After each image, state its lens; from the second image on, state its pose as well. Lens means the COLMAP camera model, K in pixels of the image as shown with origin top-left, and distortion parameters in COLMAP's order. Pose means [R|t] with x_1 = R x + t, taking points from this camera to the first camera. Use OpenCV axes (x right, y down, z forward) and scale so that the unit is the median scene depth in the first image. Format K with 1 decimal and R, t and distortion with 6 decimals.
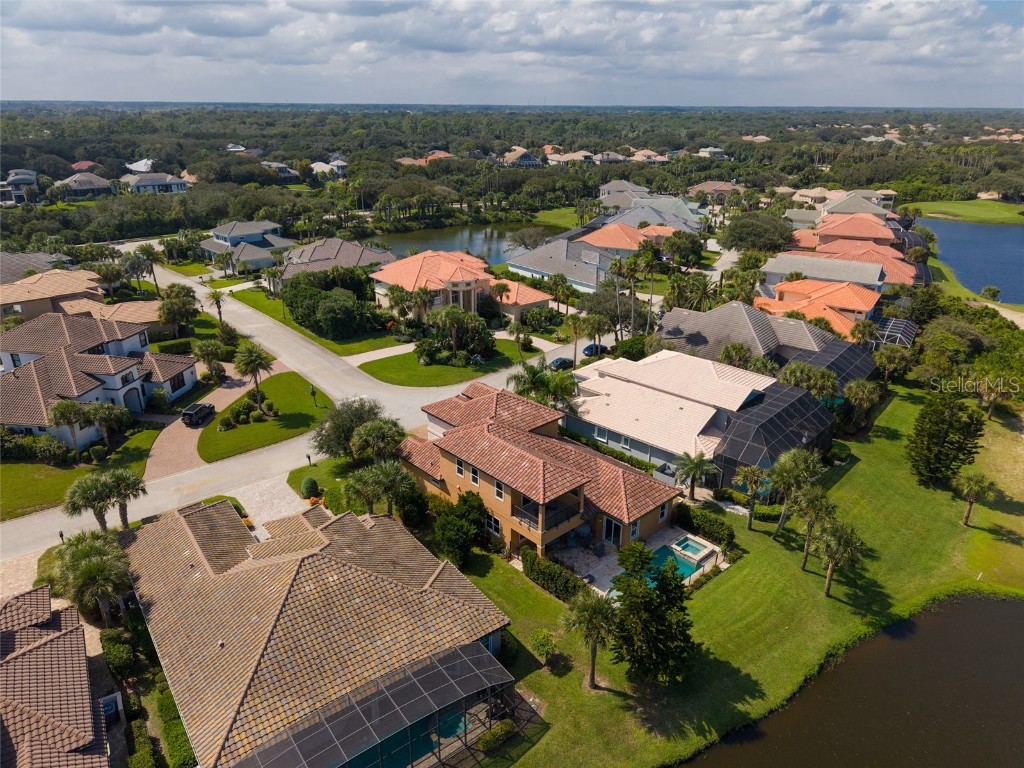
lens RADIAL K [[690.3, 0, 514.5], [0, 690.3, 382.6], [0, 0, 1]] dist [0.007553, -0.003690]
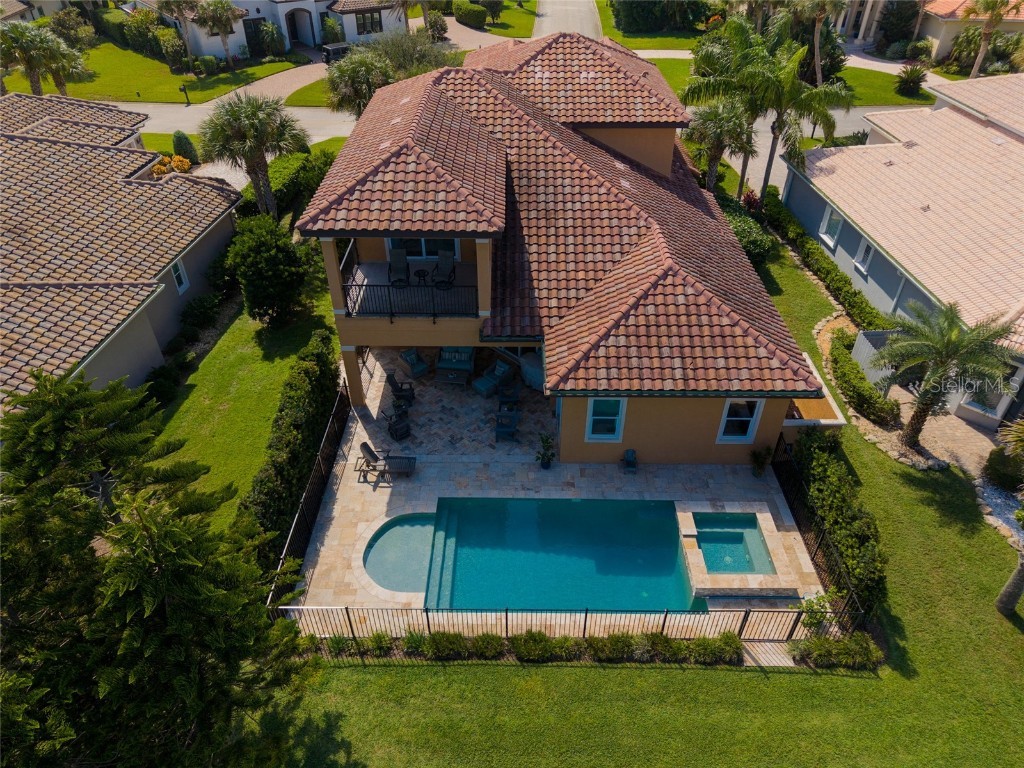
lens RADIAL K [[690.3, 0, 514.5], [0, 690.3, 382.6], [0, 0, 1]] dist [0.007553, -0.003690]
pose [[0.726852, 0.412899, -0.548818, 0.167868], [-0.252705, 0.903827, 0.345306, 0.042420], [0.638613, -0.112297, 0.761290, 0.357613]]
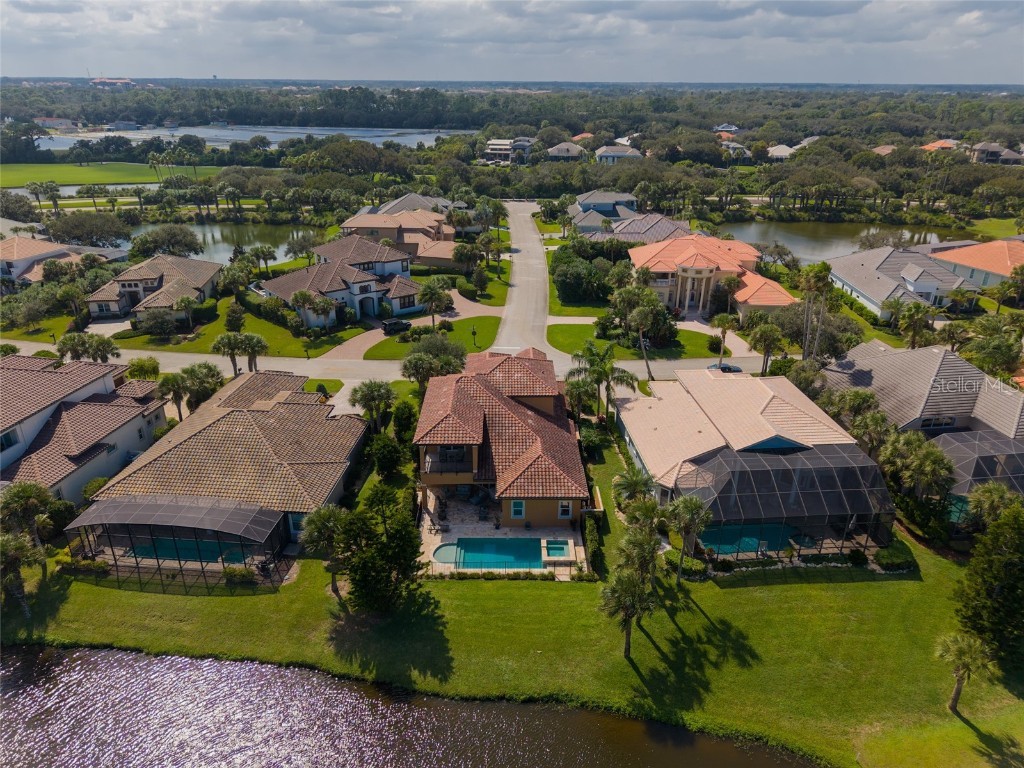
lens RADIAL K [[690.3, 0, 514.5], [0, 690.3, 382.6], [0, 0, 1]] dist [0.007553, -0.003690]
pose [[0.737262, 0.267003, -0.620608, 0.380171], [-0.252371, 0.960937, 0.113615, -0.039683], [0.626701, 0.072860, 0.775846, 0.104941]]
